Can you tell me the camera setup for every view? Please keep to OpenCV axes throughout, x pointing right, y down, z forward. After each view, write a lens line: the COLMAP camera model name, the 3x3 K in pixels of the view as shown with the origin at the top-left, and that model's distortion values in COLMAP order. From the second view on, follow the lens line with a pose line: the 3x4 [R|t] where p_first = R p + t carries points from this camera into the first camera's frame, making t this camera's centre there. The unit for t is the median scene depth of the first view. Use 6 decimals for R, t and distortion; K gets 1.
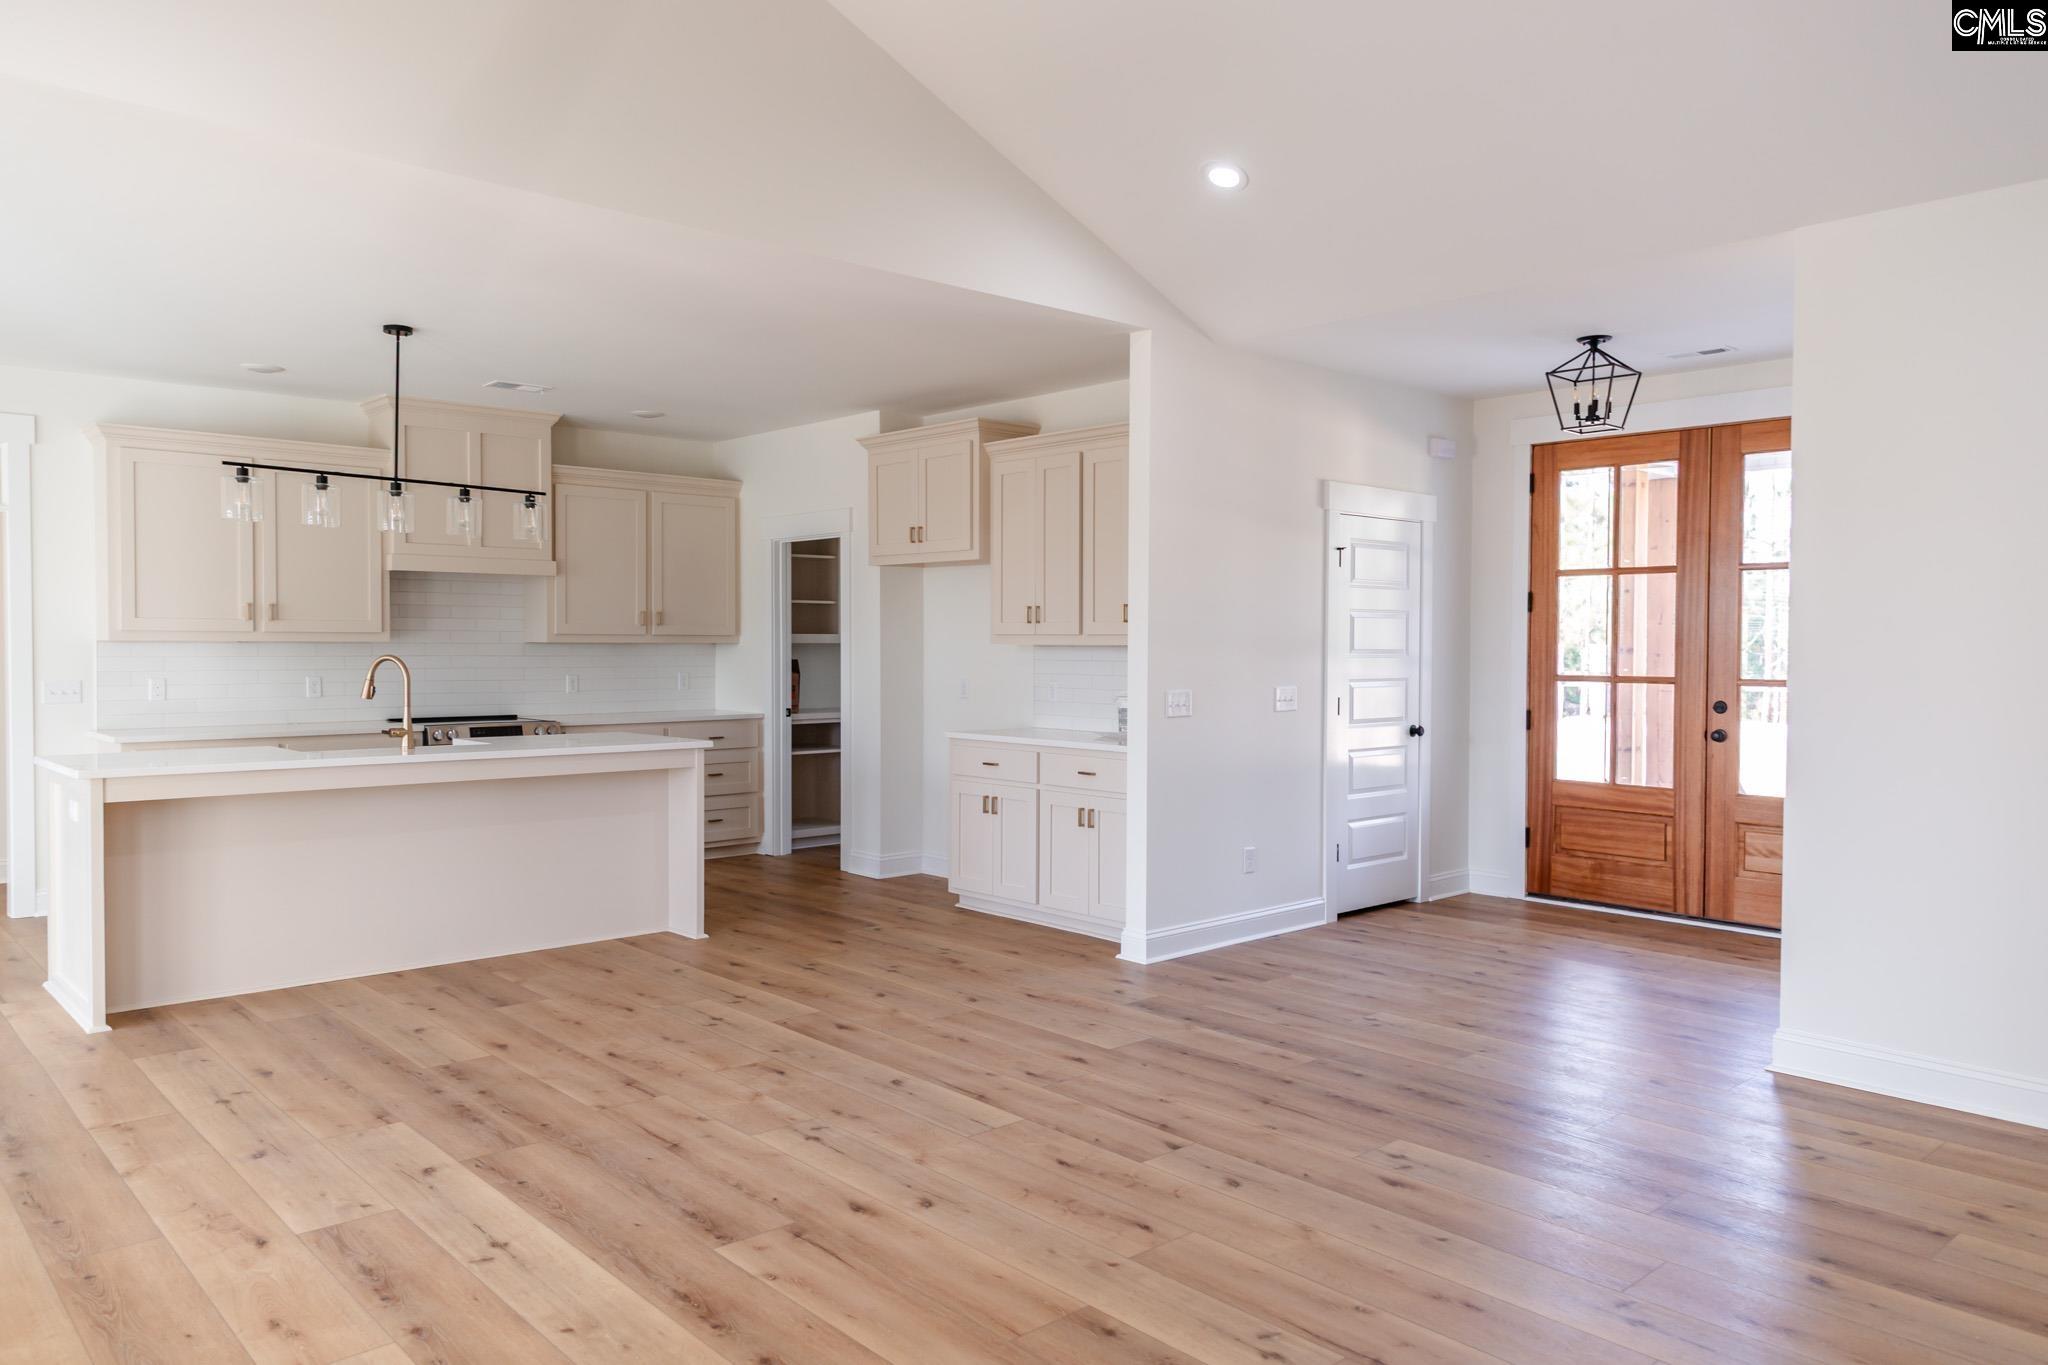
lens RADIAL K [[1420.6, 0, 1024.0], [0, 1420.6, 682.5], [0, 0, 1]] dist [0.003918, -0.002091]
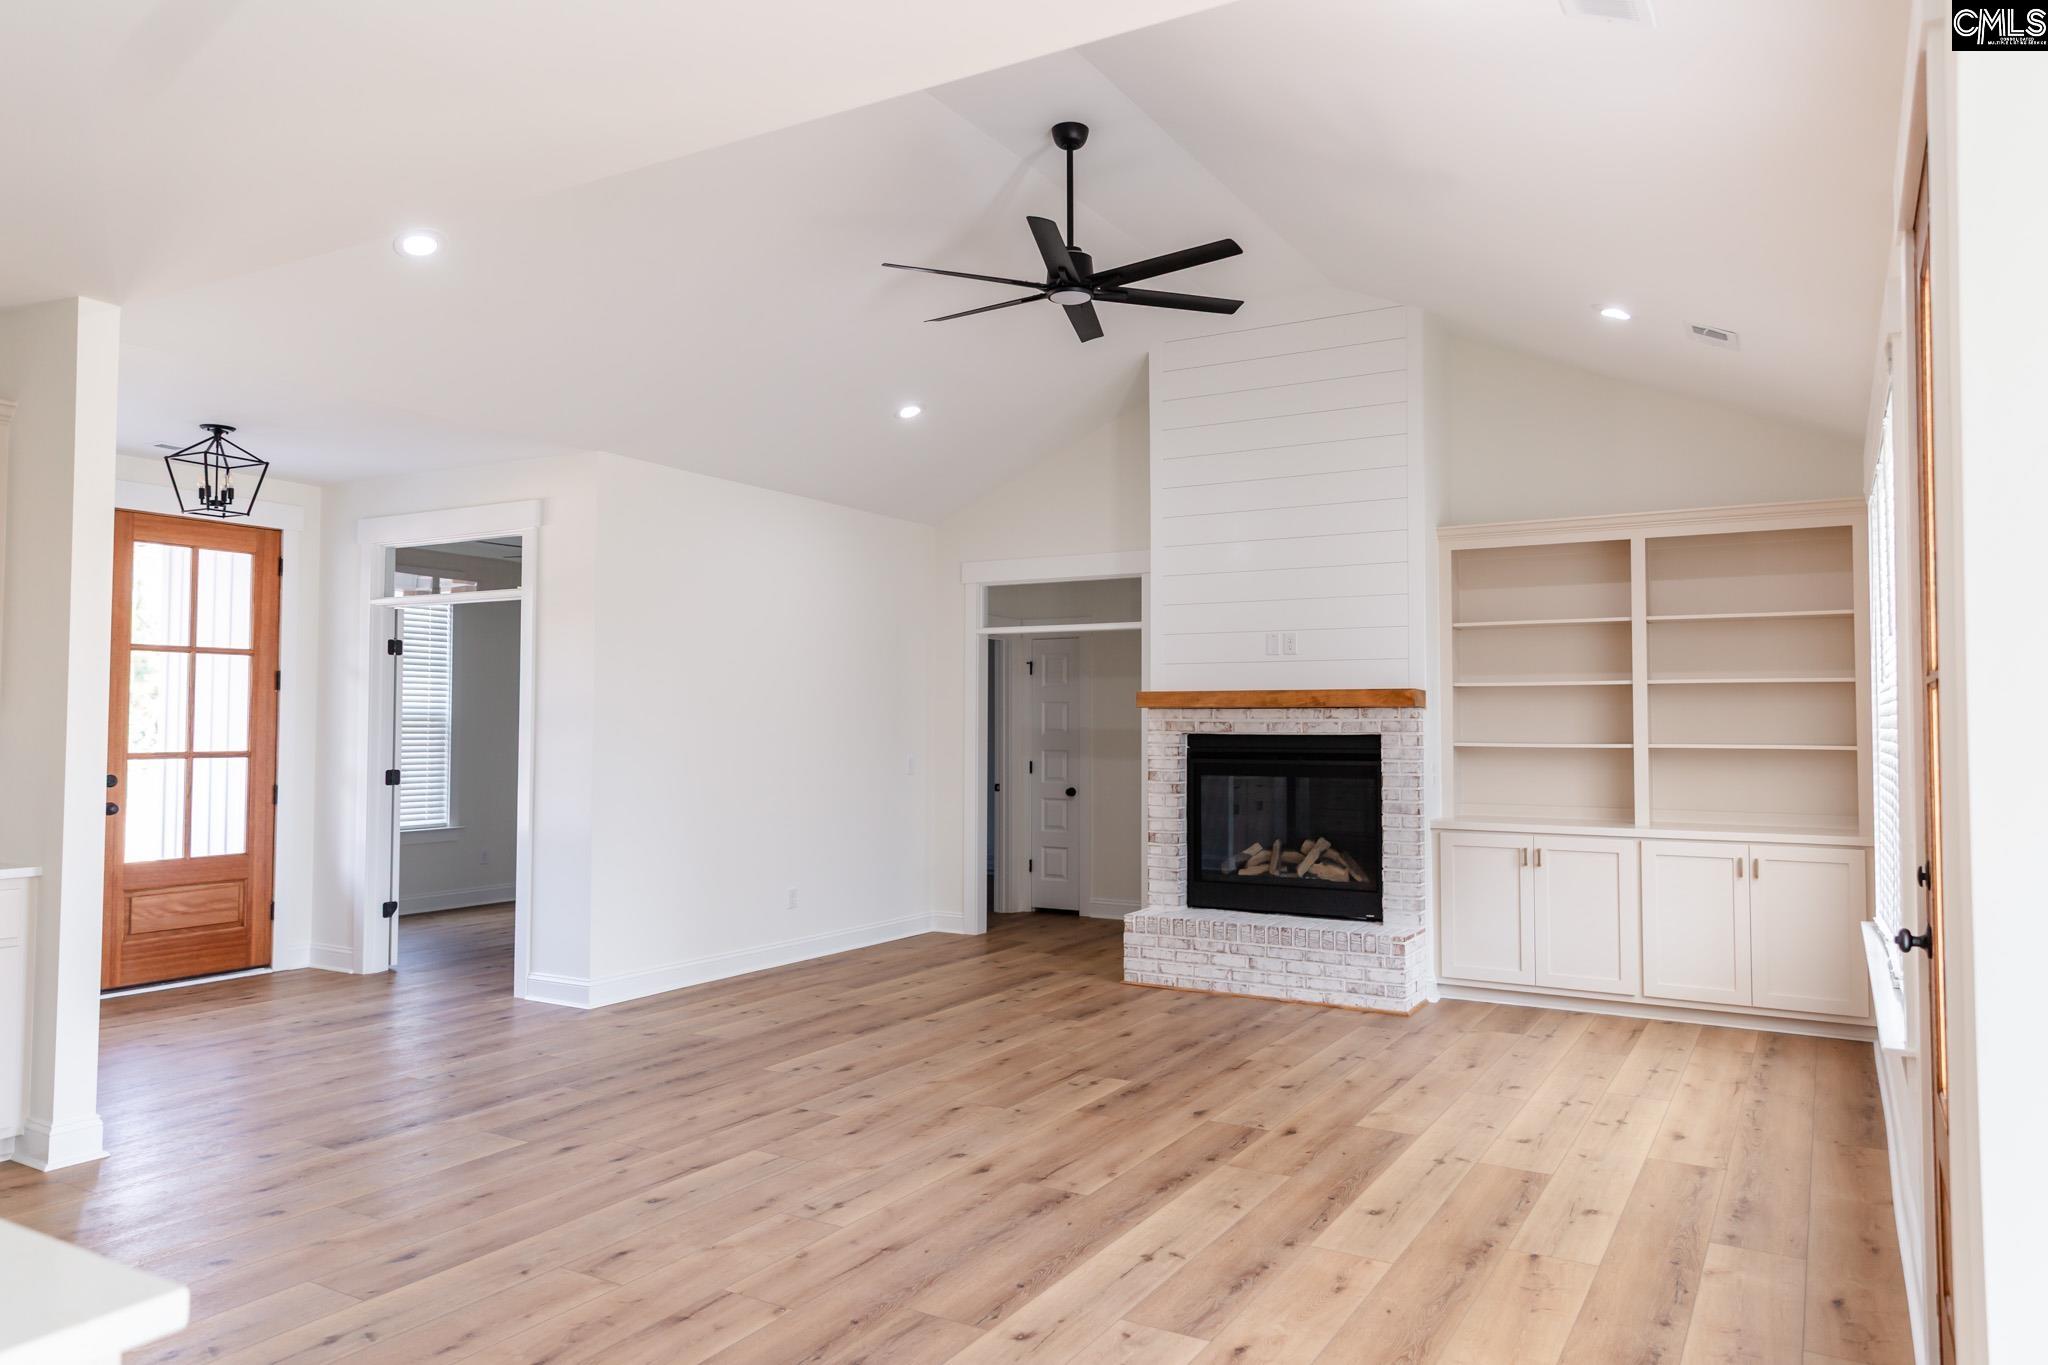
lens RADIAL K [[1366.2, 0, 1024.0], [0, 1366.2, 682.5], [0, 0, 1]] dist [-0.003217, -0.001330]
pose [[-0.291336, 0.020954, 0.956391, -1.114356], [0.026562, 0.999552, -0.013809, -0.039531], [-0.956252, 0.021381, -0.291762, 1.124403]]
